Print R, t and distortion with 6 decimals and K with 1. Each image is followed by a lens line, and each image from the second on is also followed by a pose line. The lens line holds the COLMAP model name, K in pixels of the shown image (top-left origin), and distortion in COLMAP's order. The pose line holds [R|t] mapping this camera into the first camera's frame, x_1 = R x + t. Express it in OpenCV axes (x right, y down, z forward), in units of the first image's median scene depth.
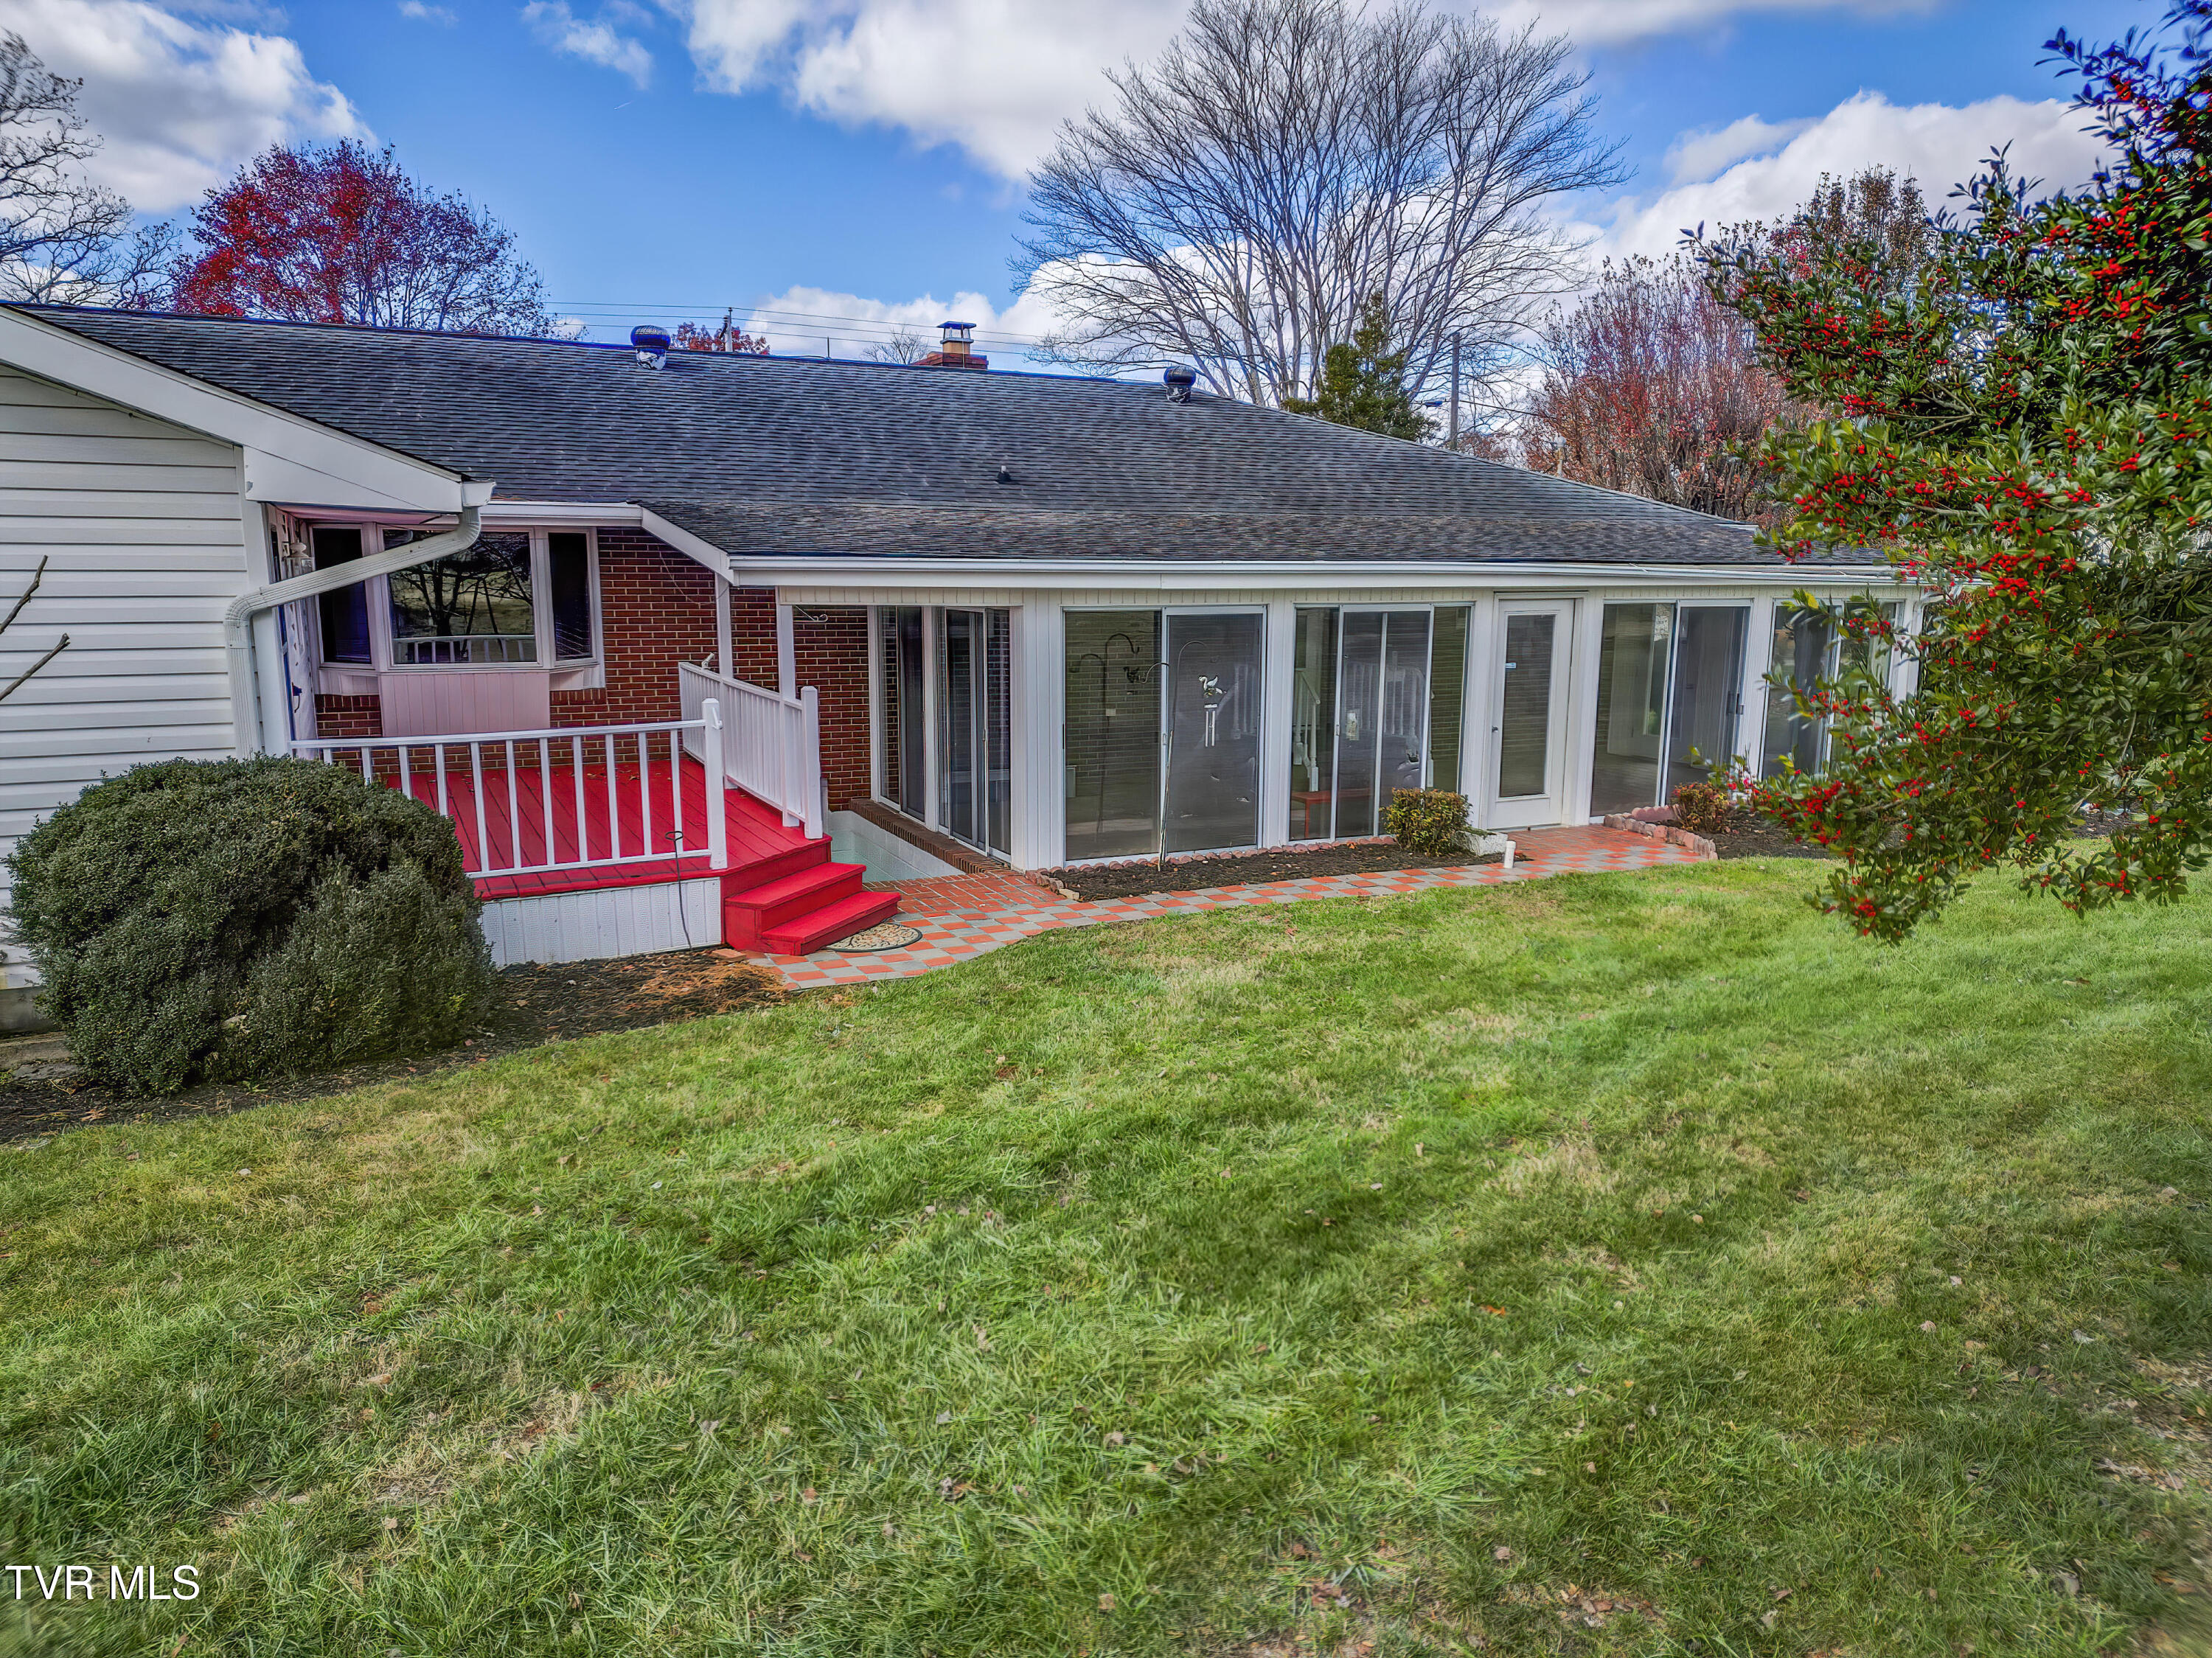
lens RADIAL K [[1534.6, 0, 1106.0], [0, 1534.6, 829.0], [0, 0, 1]] dist [0.124222, -0.145454]
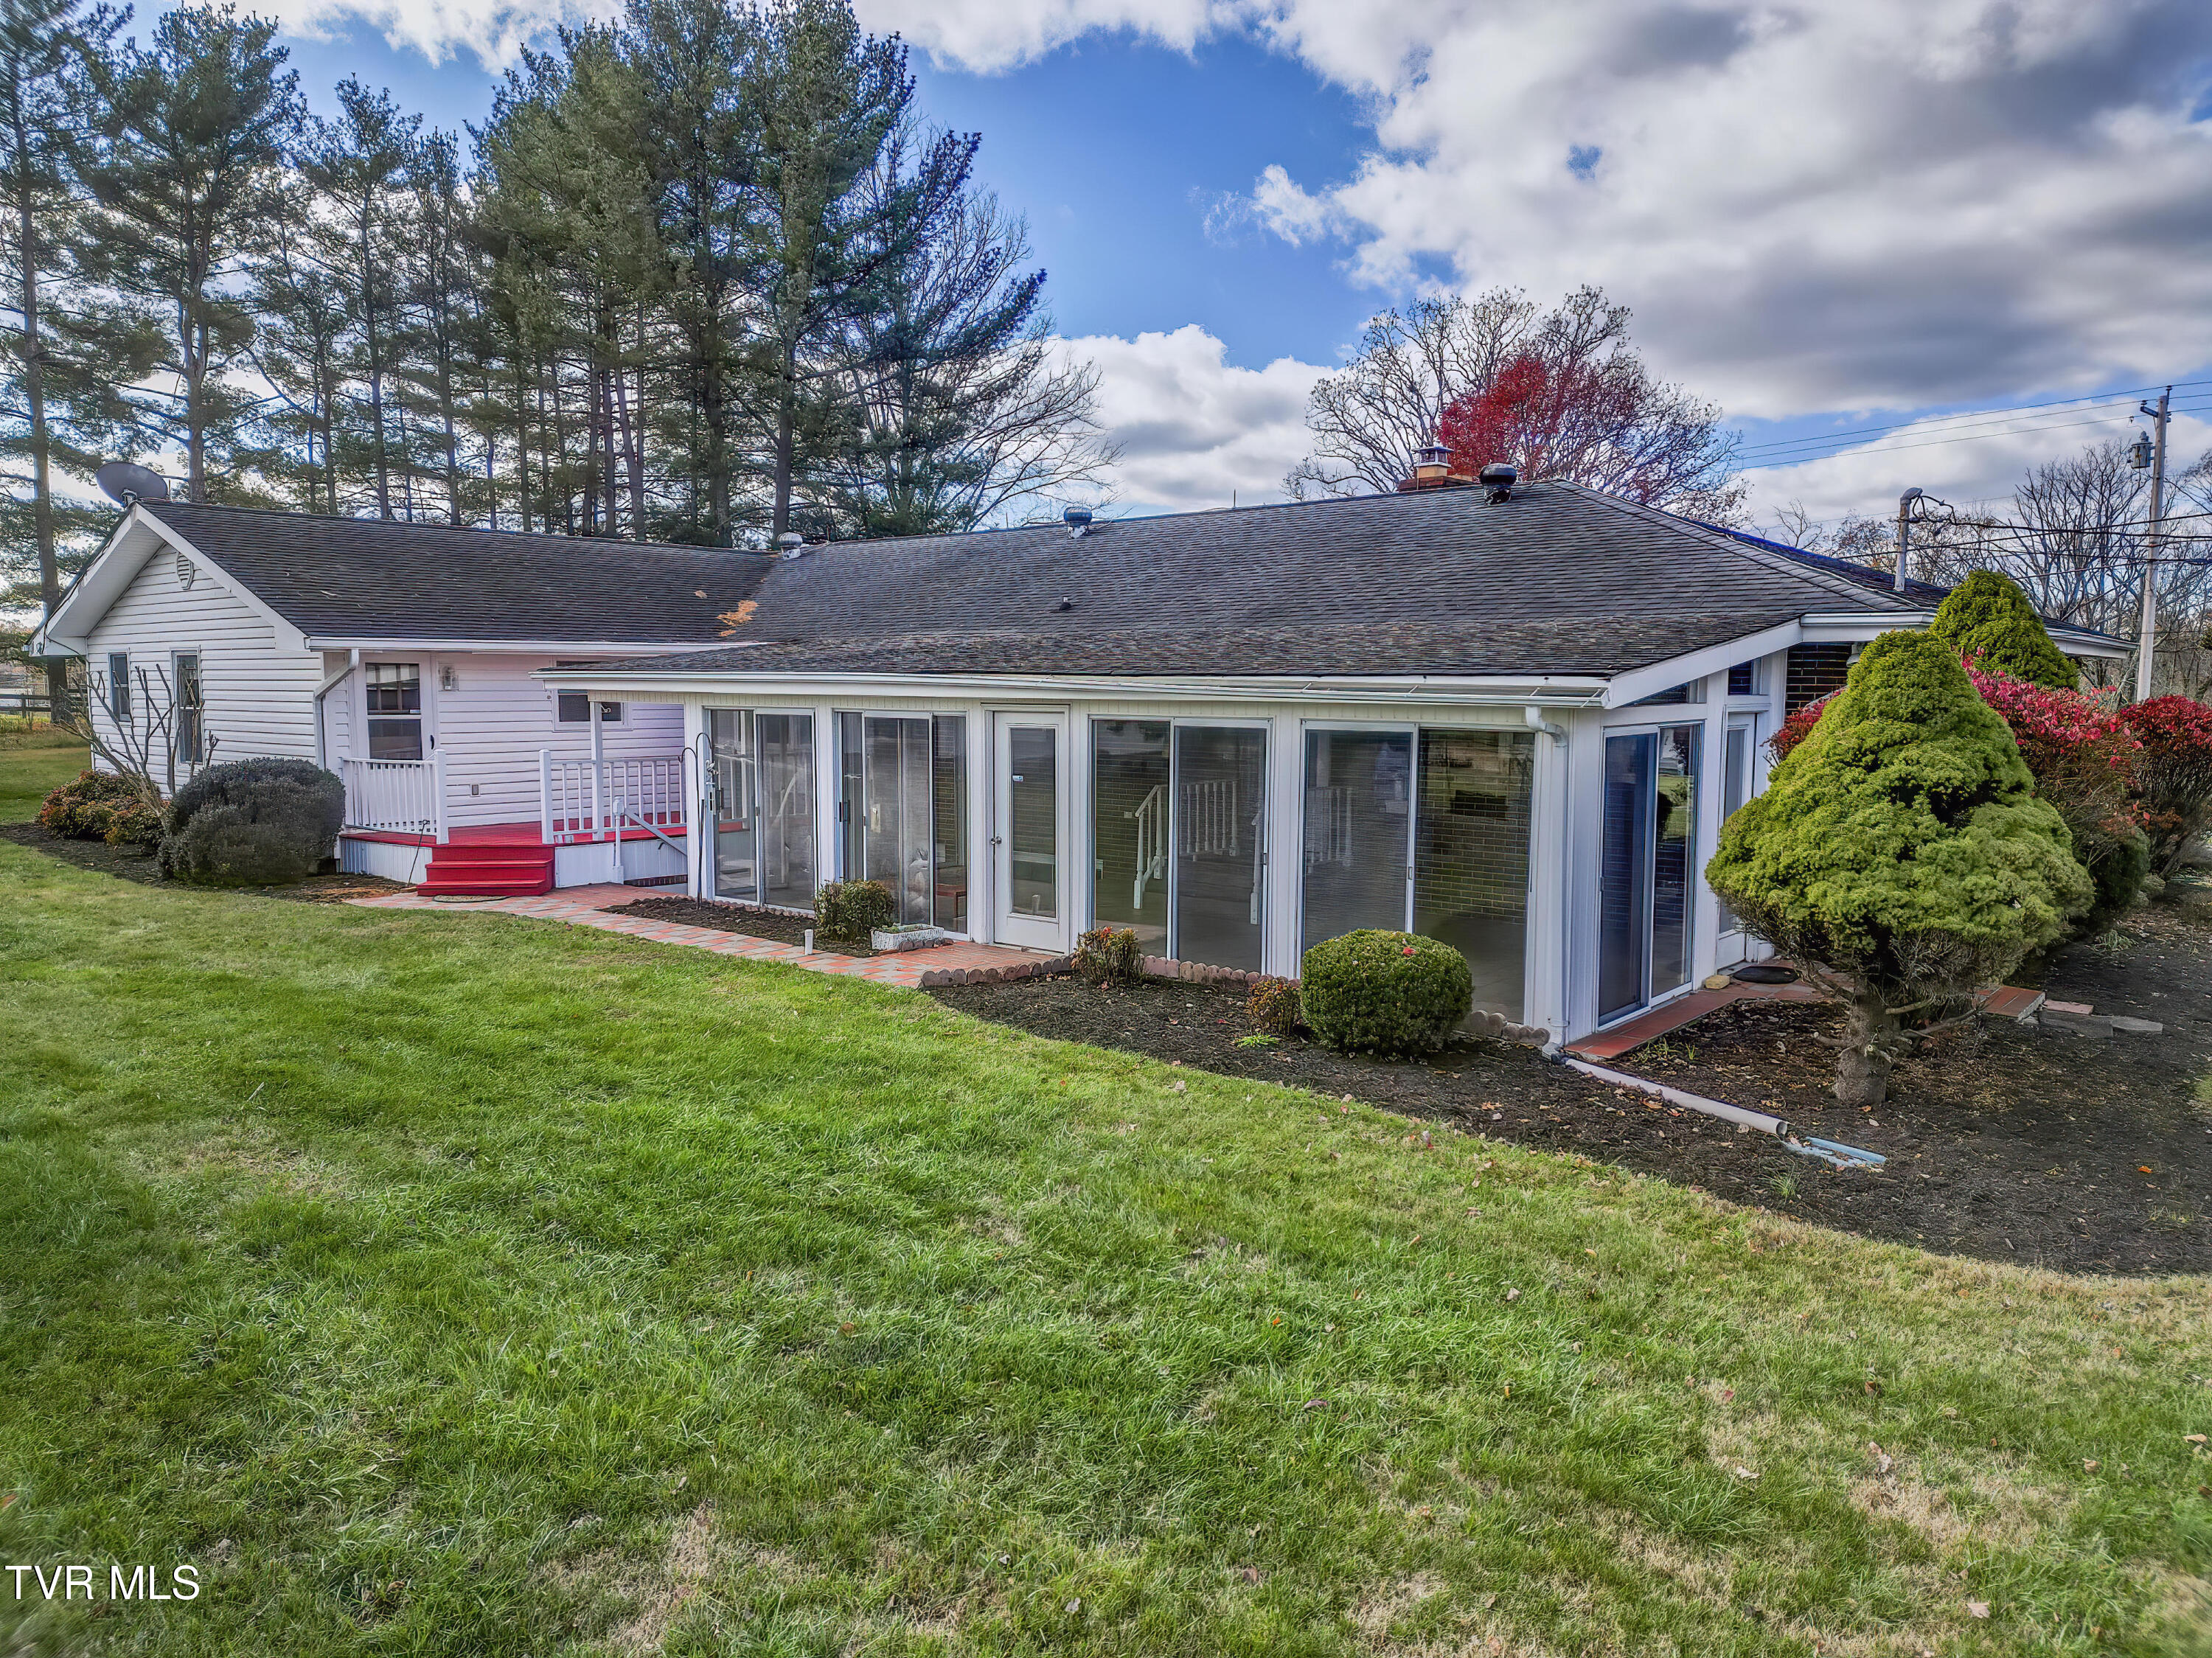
lens RADIAL K [[1534.6, 0, 1106.0], [0, 1534.6, 829.0], [0, 0, 1]] dist [0.124222, -0.145454]
pose [[0.427616, 0.080361, -0.900381, 1.532598], [-0.155514, 0.987730, 0.014299, -0.123845], [0.890483, 0.133908, 0.434866, 0.815044]]
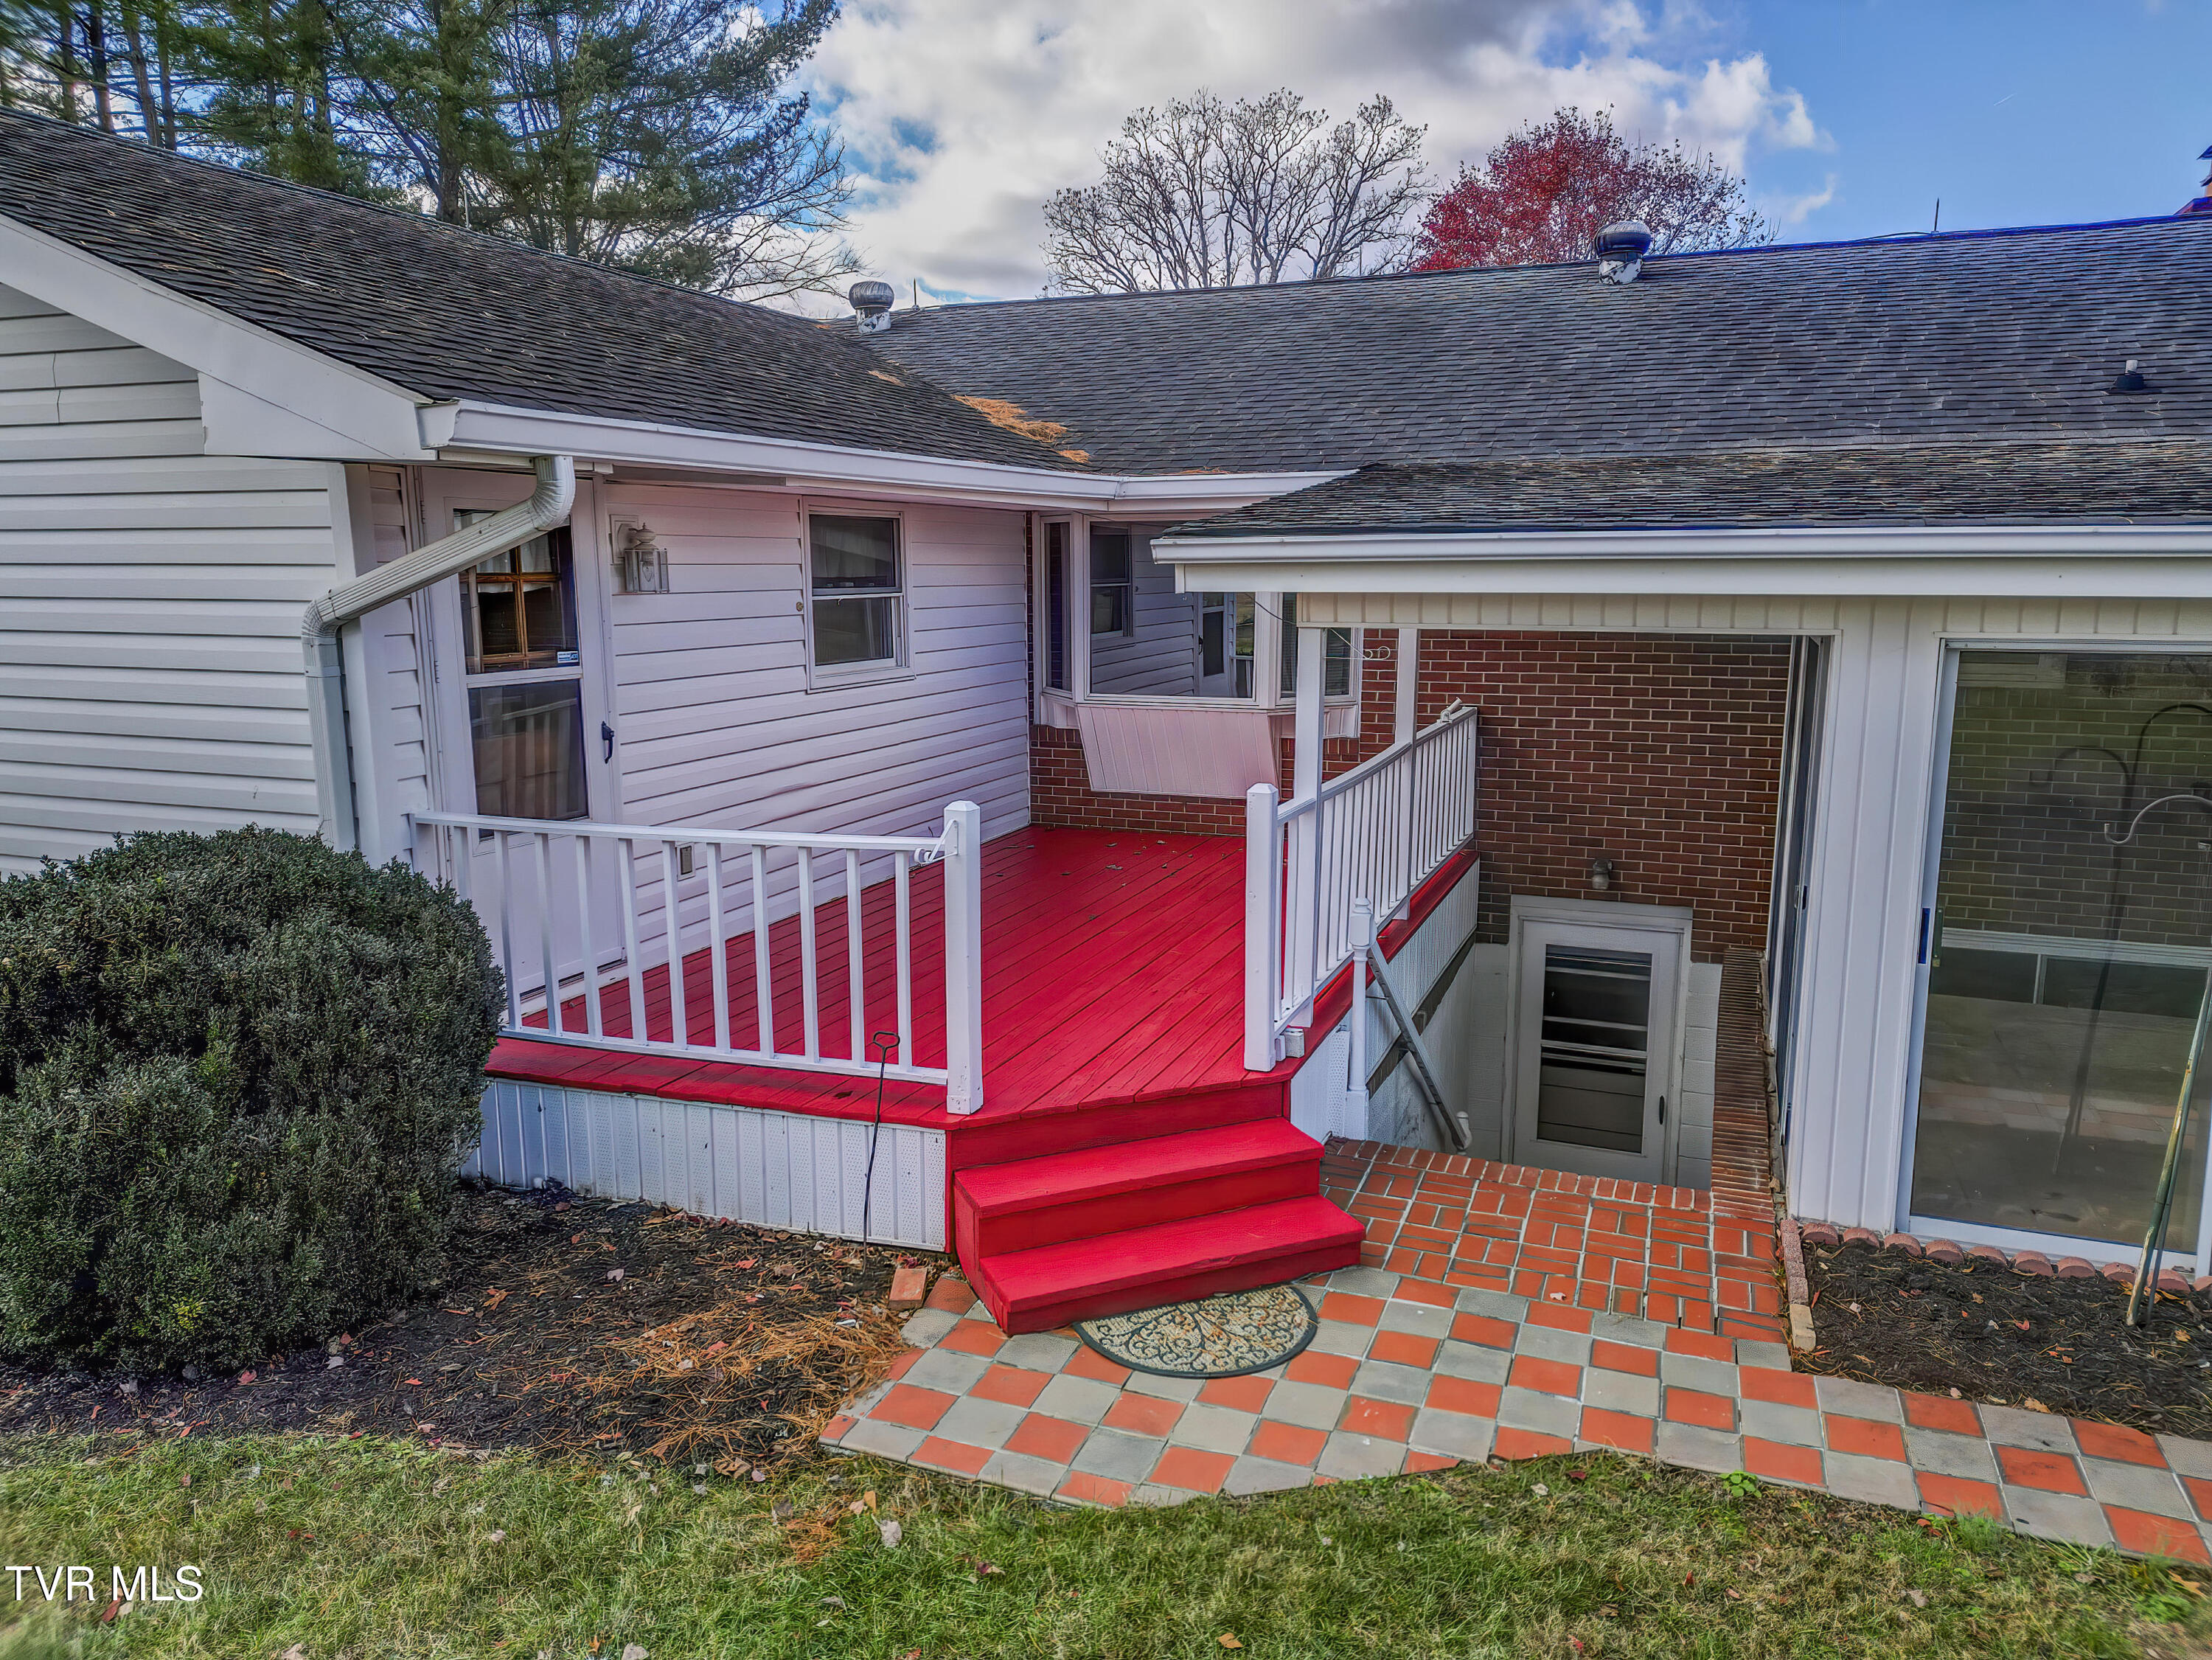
lens RADIAL K [[1534.9, 0, 1106.0], [0, 1534.9, 830.0], [0, 0, 1]] dist [0.124222, -0.145454]
pose [[0.684266, 0.118873, -0.719478, 0.147346], [-0.121818, 0.991394, 0.047943, -0.095155], [0.718985, 0.054840, 0.692858, 0.599751]]
